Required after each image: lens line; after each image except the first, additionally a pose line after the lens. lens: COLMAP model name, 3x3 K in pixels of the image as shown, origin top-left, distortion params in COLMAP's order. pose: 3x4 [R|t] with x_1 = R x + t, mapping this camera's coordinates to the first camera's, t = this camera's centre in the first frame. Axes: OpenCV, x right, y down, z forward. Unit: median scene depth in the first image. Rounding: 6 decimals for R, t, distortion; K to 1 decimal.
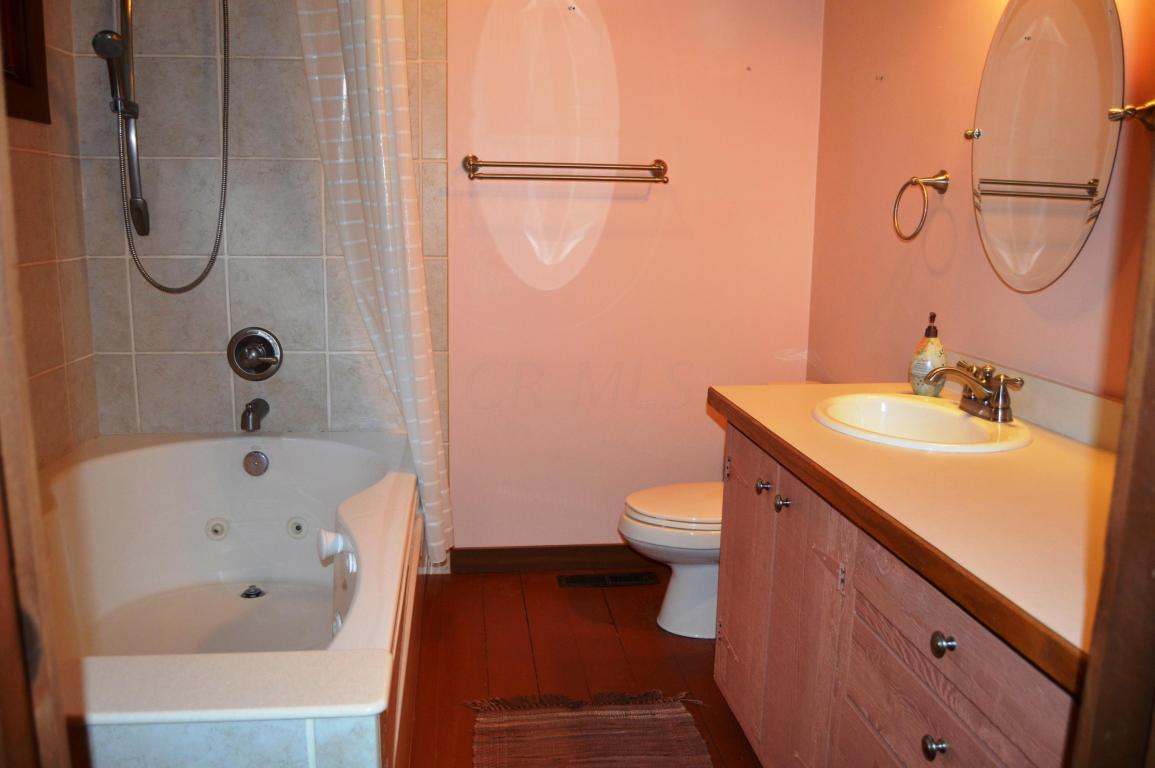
lens RADIAL K [[915.7, 0, 577.5], [0, 915.7, 384.0], [0, 0, 1]] dist [-0.099715, 0.045753]
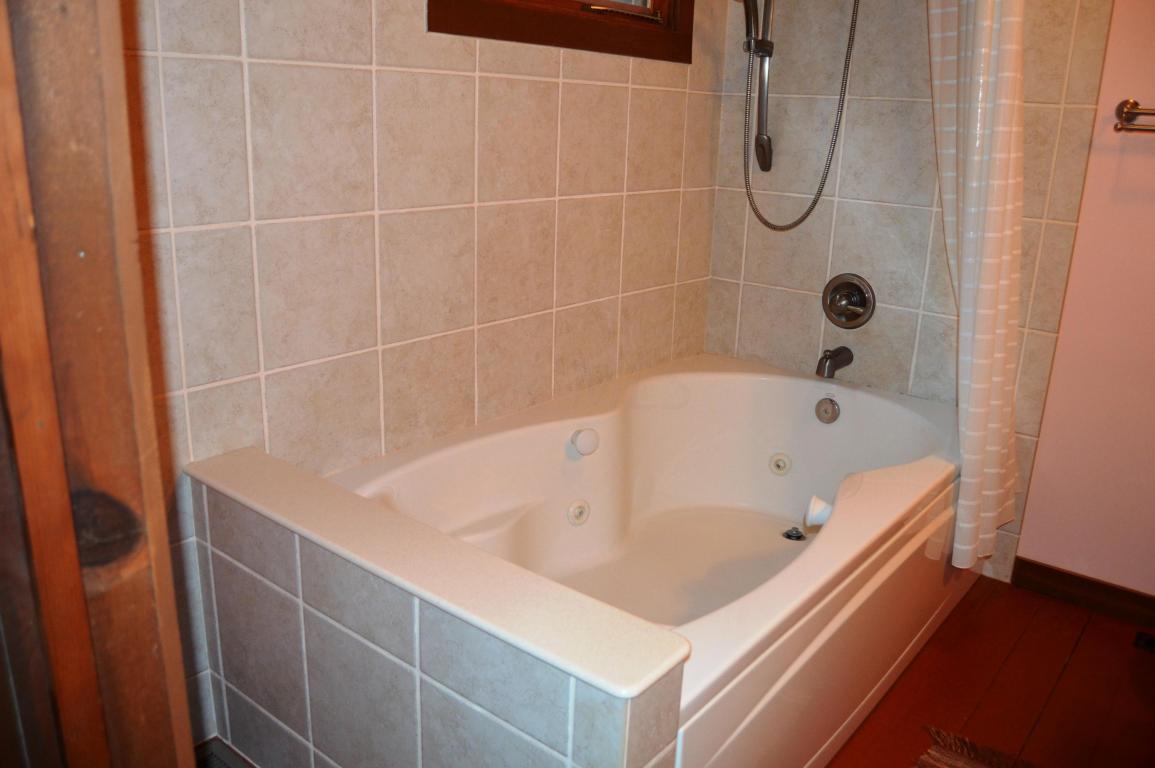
lens RADIAL K [[915.7, 0, 577.5], [0, 915.7, 384.0], [0, 0, 1]] dist [-0.099715, 0.045753]
pose [[0.690501, 0.213063, -0.691240, 0.180888], [-0.158116, 0.976983, 0.143191, -0.052377], [0.705838, 0.010422, 0.708296, 0.133534]]
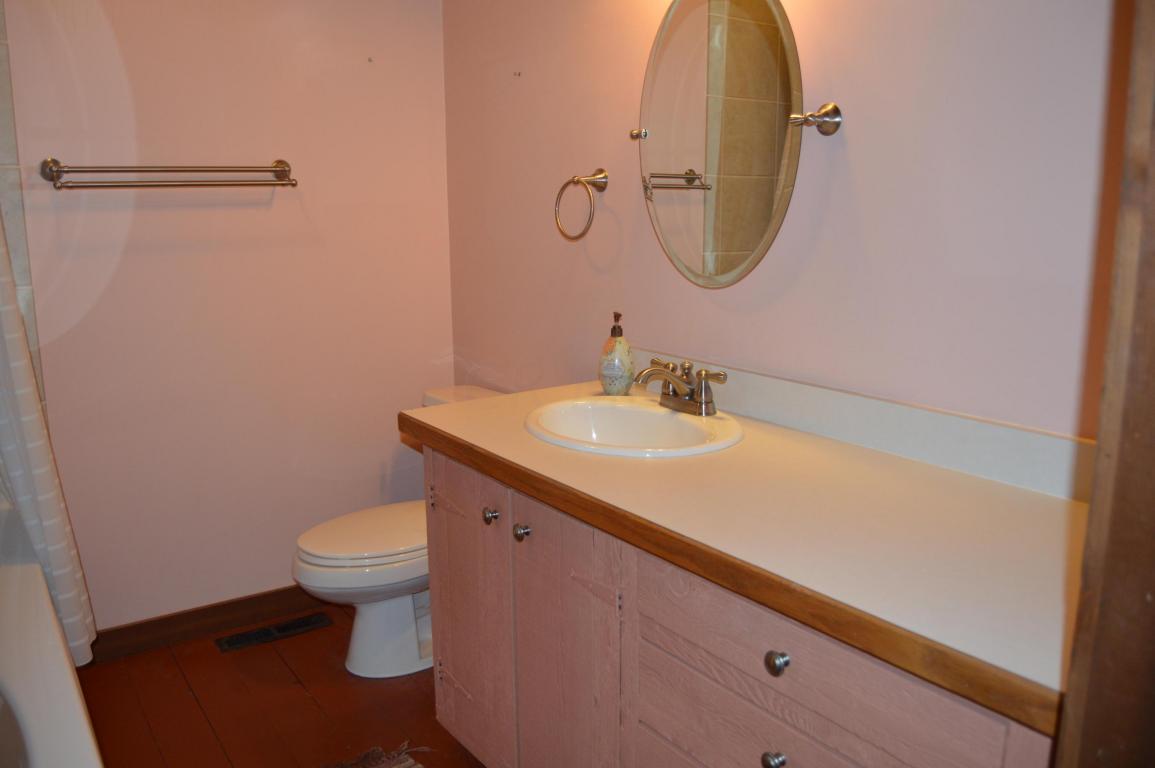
lens RADIAL K [[915.7, 0, 577.5], [0, 915.7, 384.0], [0, 0, 1]] dist [-0.099715, 0.045753]
pose [[0.883346, -0.114492, 0.454523, -0.108695], [0.108030, 0.993332, 0.040263, -0.042219], [-0.456102, 0.013536, 0.889824, 0.105921]]
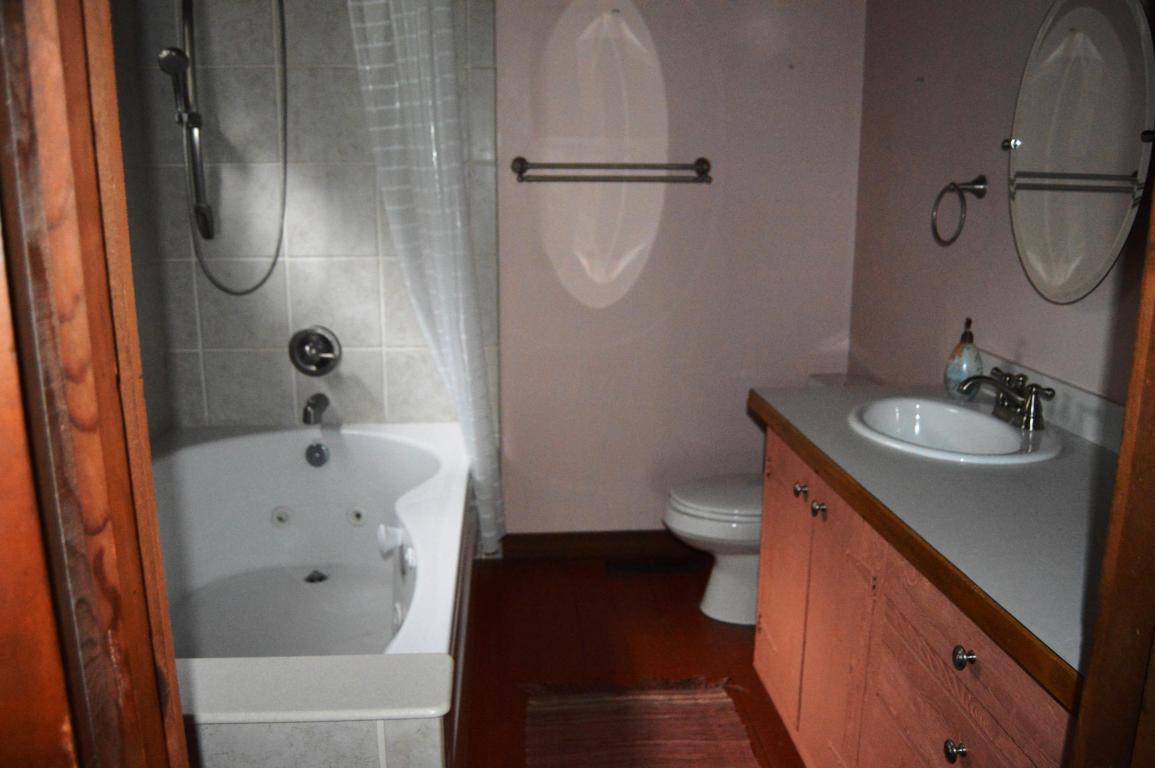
lens RADIAL K [[907.7, 0, 577.5], [0, 907.7, 384.0], [0, 0, 1]] dist [-0.094192, 0.040064]
pose [[0.998667, -0.002390, -0.051562, 0.001168], [0.004198, 0.999379, 0.034978, -0.039260], [0.051446, -0.035148, 0.998057, -0.036499]]
